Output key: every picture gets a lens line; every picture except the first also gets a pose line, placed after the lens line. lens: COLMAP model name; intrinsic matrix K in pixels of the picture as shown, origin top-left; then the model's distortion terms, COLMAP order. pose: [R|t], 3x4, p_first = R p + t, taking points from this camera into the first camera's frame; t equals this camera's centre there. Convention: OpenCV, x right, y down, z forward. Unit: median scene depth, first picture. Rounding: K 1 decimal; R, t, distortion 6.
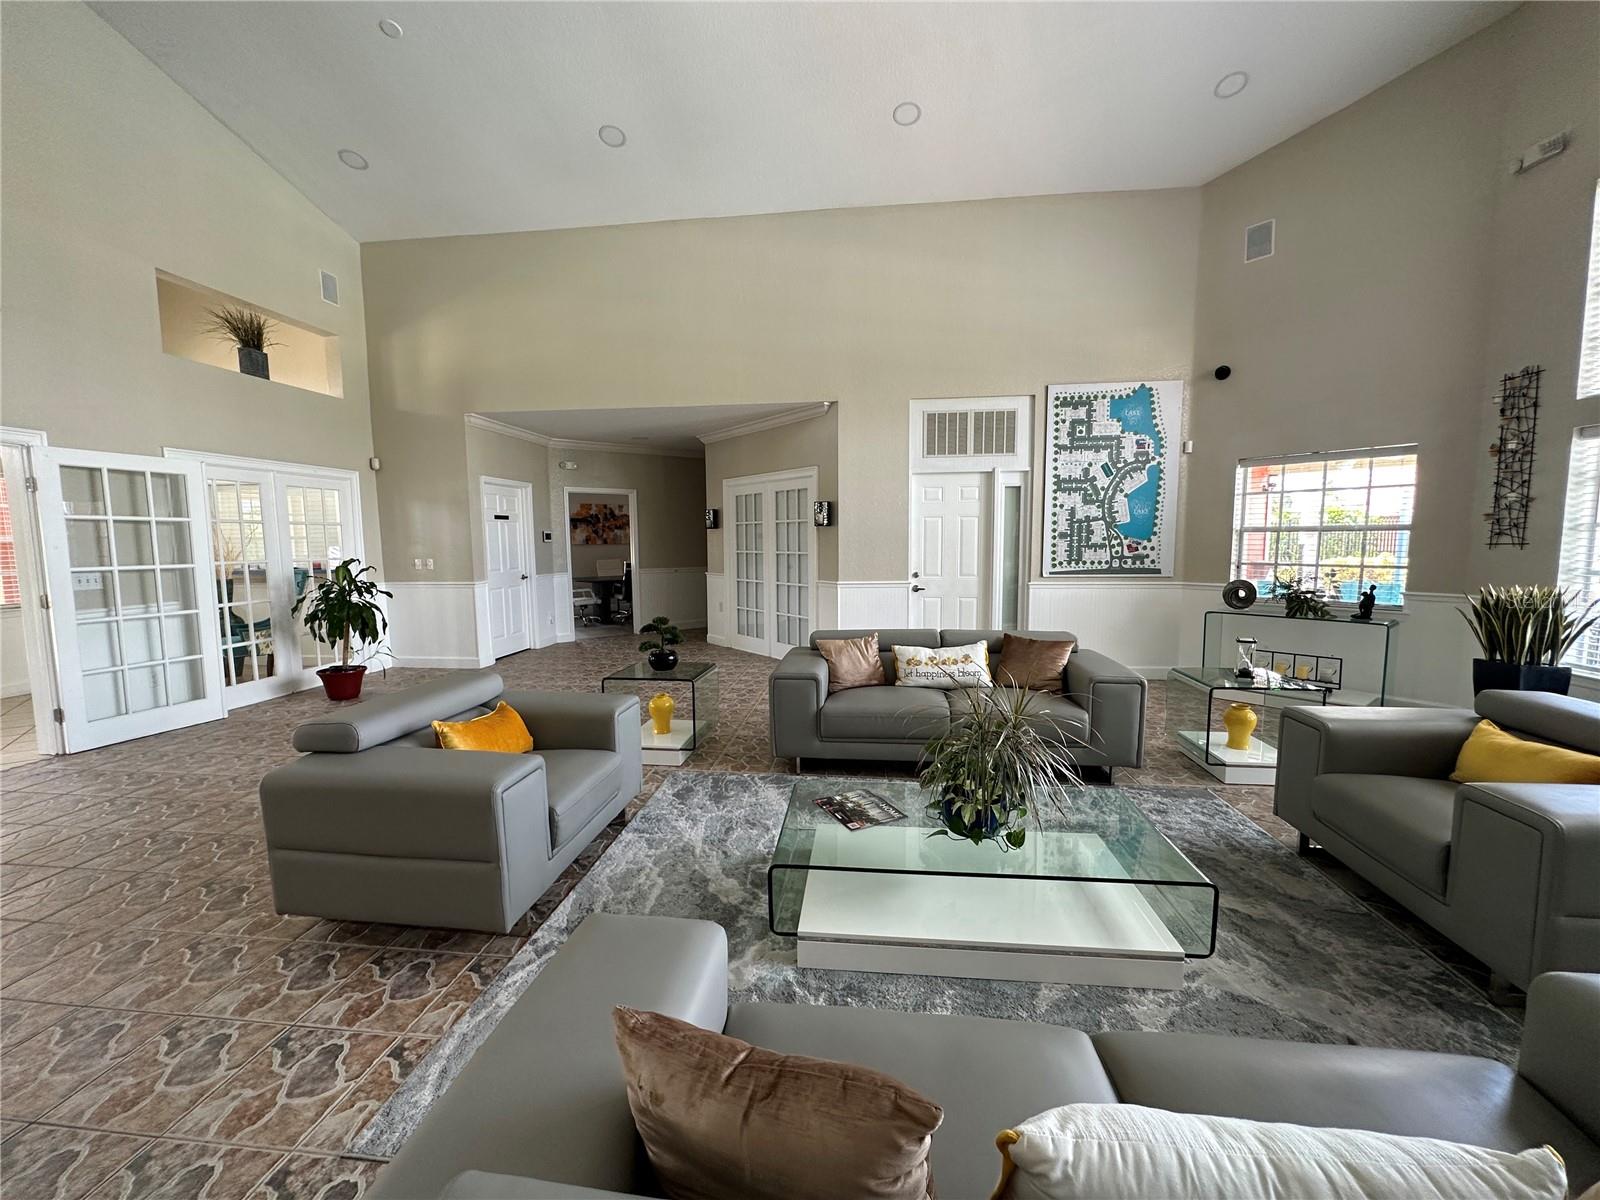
lens RADIAL K [[646.0, 0, 798.5], [0, 646.0, 601.7], [0, 0, 1]] dist [0.011922, -0.000199]
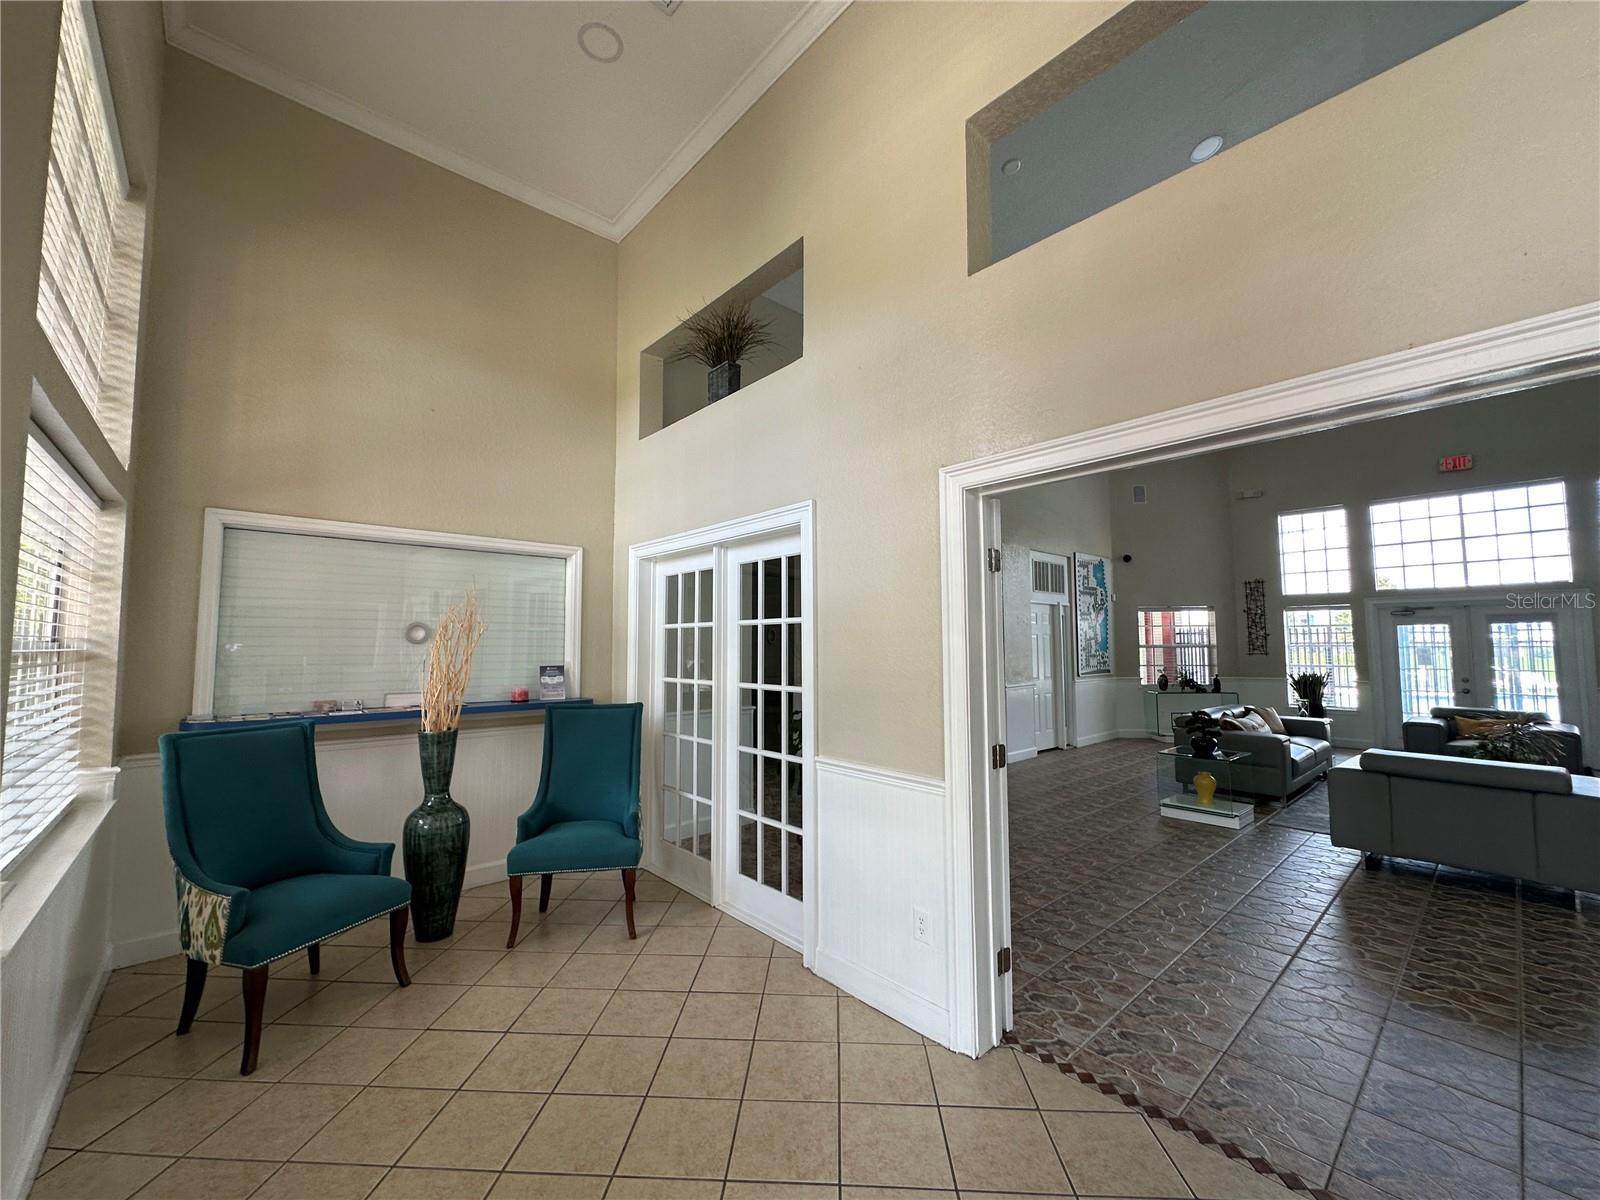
lens RADIAL K [[646.7, 0, 803.5], [0, 646.7, 600.4], [0, 0, 1]] dist [0.027201, -0.000121]
pose [[0.667410, 0.057326, 0.742481, -1.554488], [0.071594, 0.987475, -0.140596, -0.060215], [-0.741241, 0.146992, 0.654946, 0.612655]]
